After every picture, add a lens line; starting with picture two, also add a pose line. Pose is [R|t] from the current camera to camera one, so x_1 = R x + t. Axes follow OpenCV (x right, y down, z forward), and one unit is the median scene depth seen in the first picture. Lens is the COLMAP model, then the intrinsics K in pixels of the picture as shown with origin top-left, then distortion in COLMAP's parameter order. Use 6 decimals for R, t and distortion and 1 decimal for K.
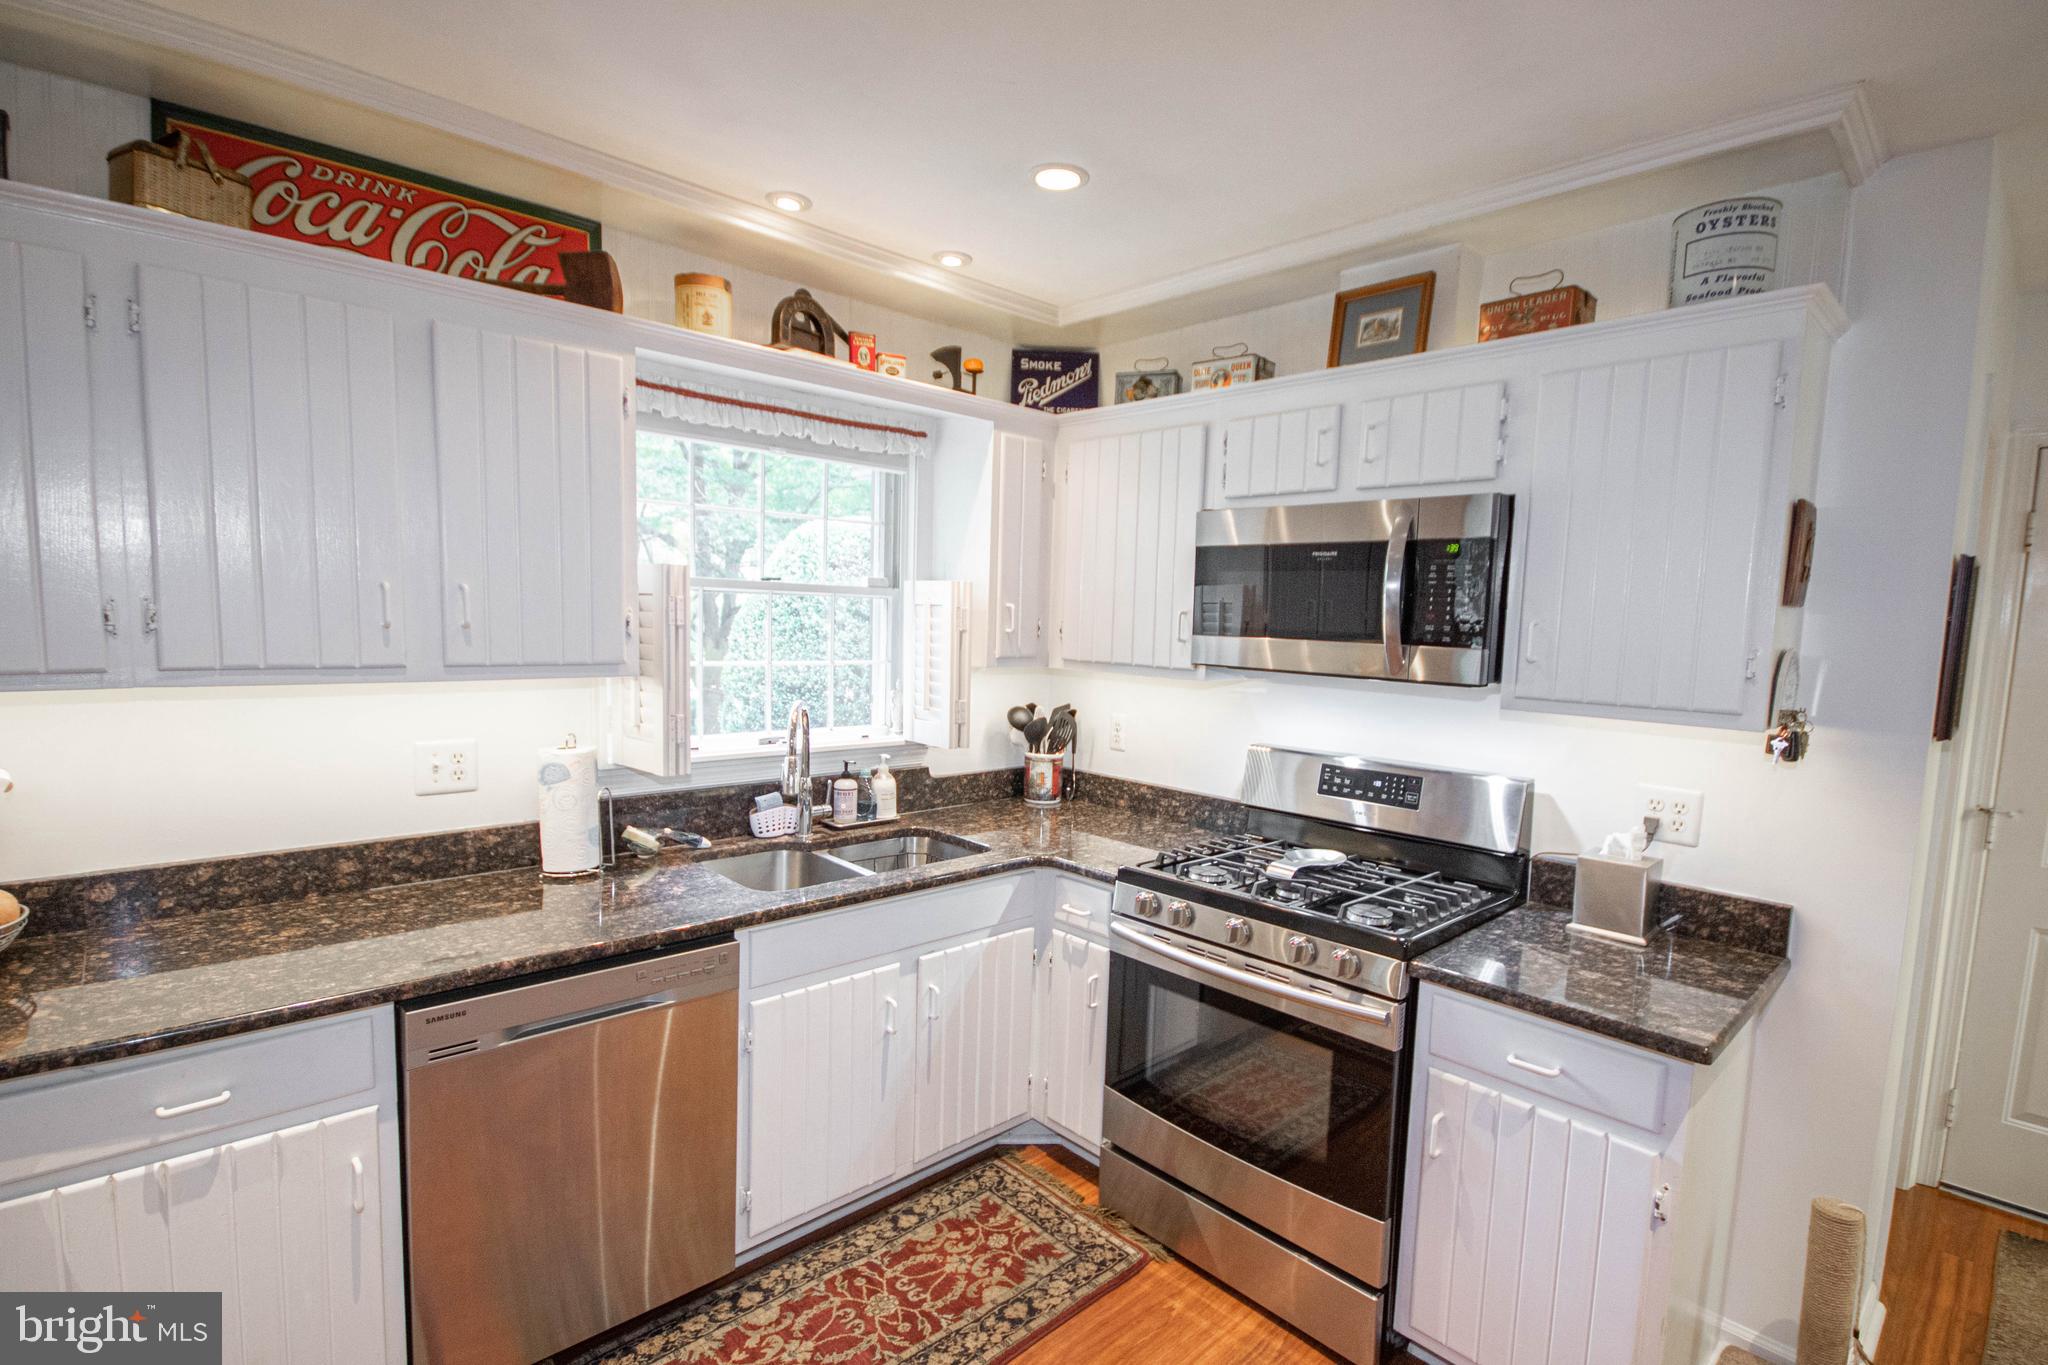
lens RADIAL K [[968.7, 0, 1025.9], [0, 968.7, 717.2], [0, 0, 1]] dist [0.014347, -0.016439]
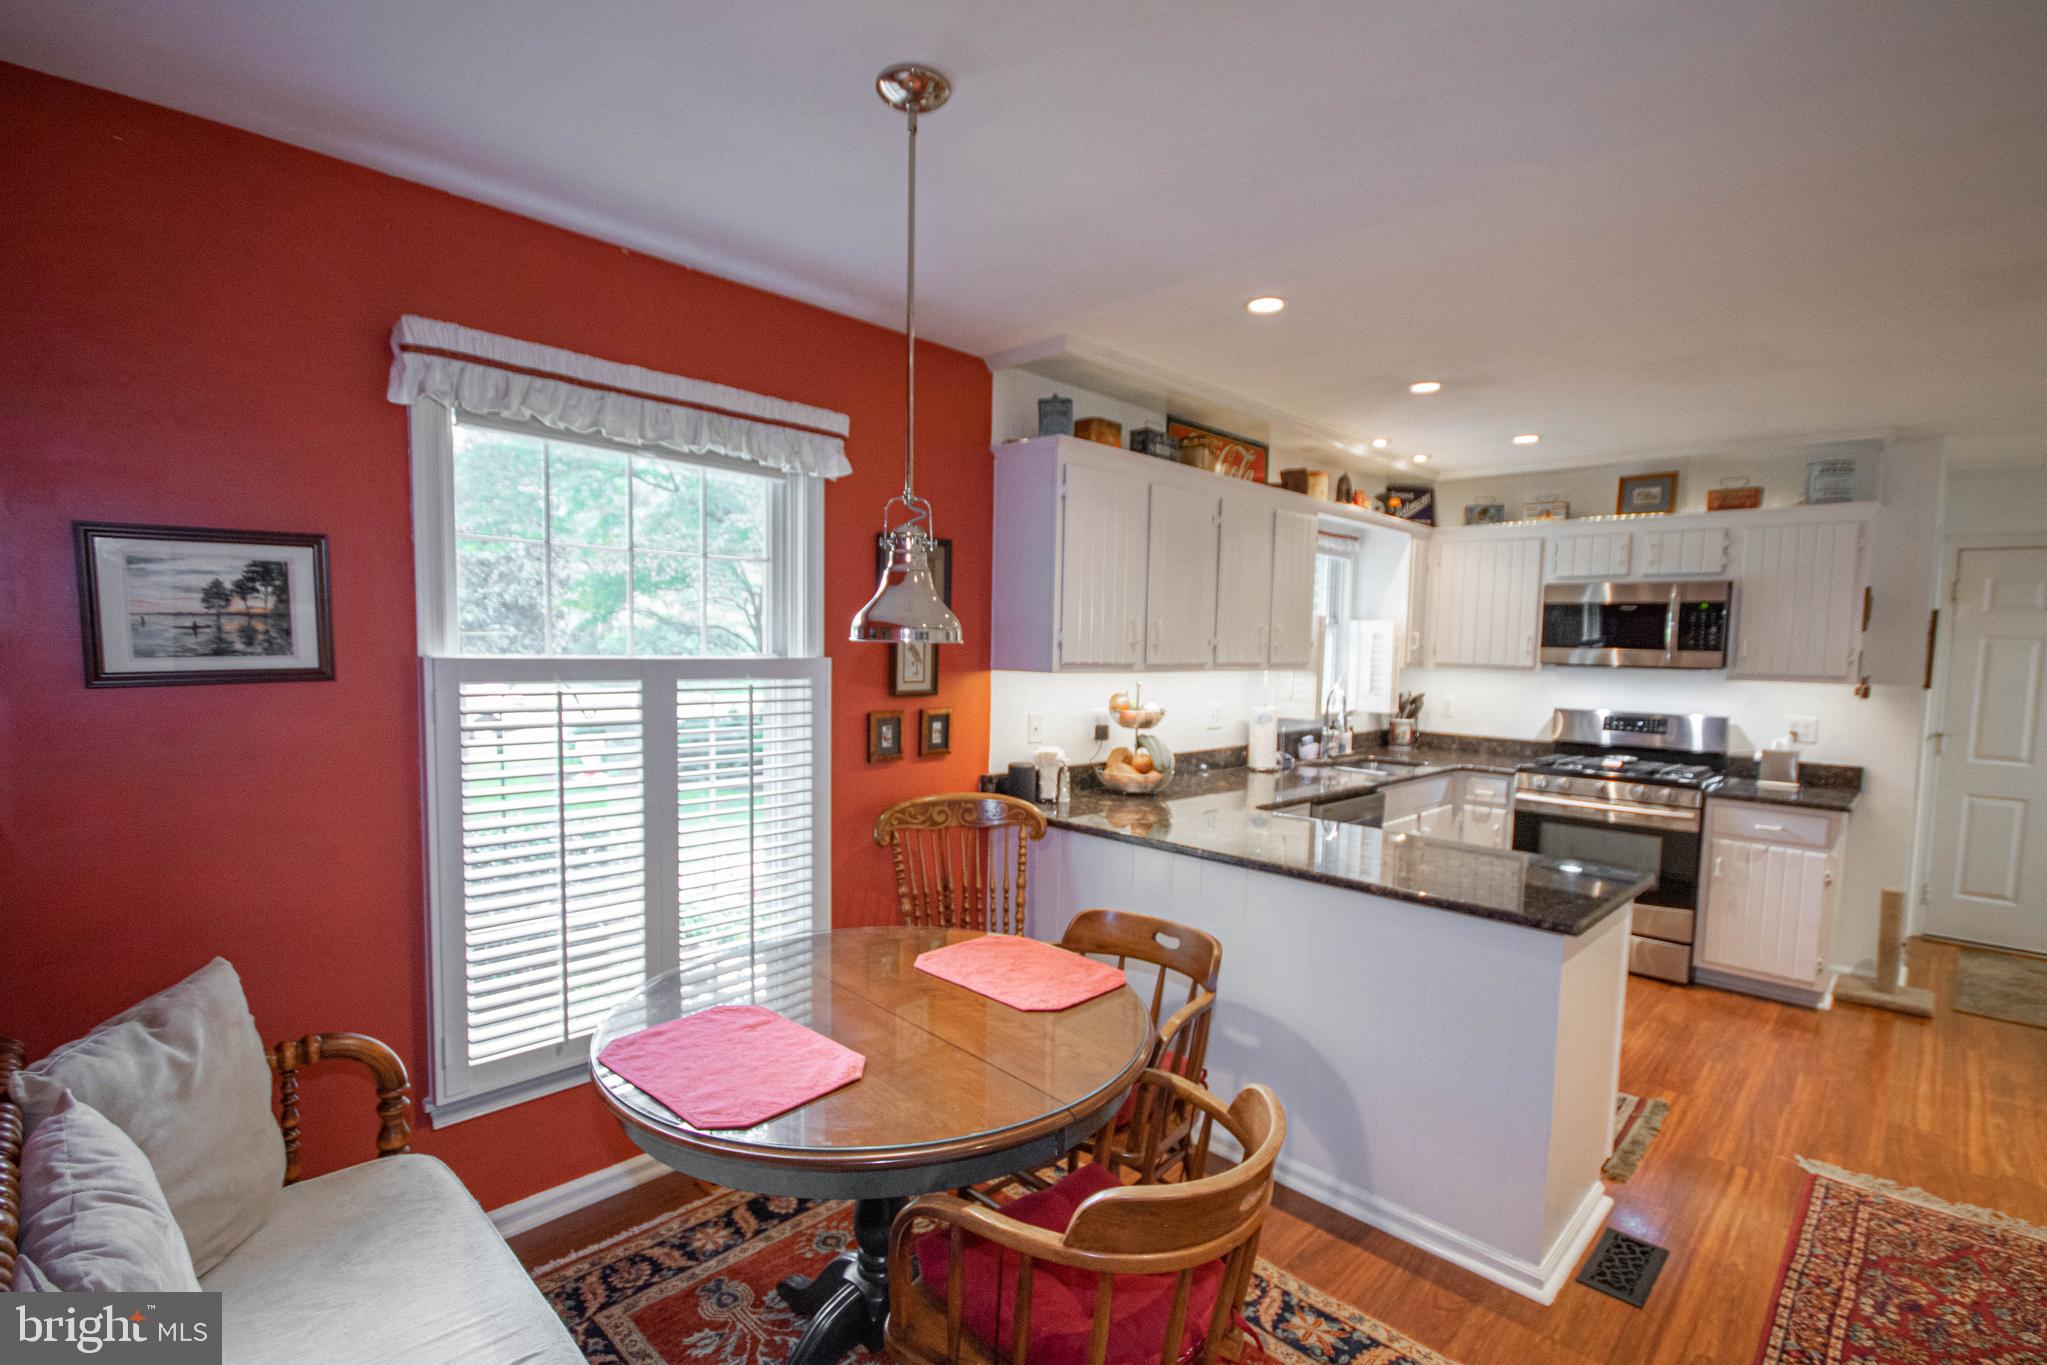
lens RADIAL K [[952.3, 0, 1018.0], [0, 952.3, 718.1], [0, 0, 1]] dist [0.014962, -0.016873]
pose [[0.999187, -0.012048, 0.038464, -1.036558], [0.013011, 0.999606, -0.024867, 0.096084], [-0.038149, 0.025348, 0.998951, -0.937150]]
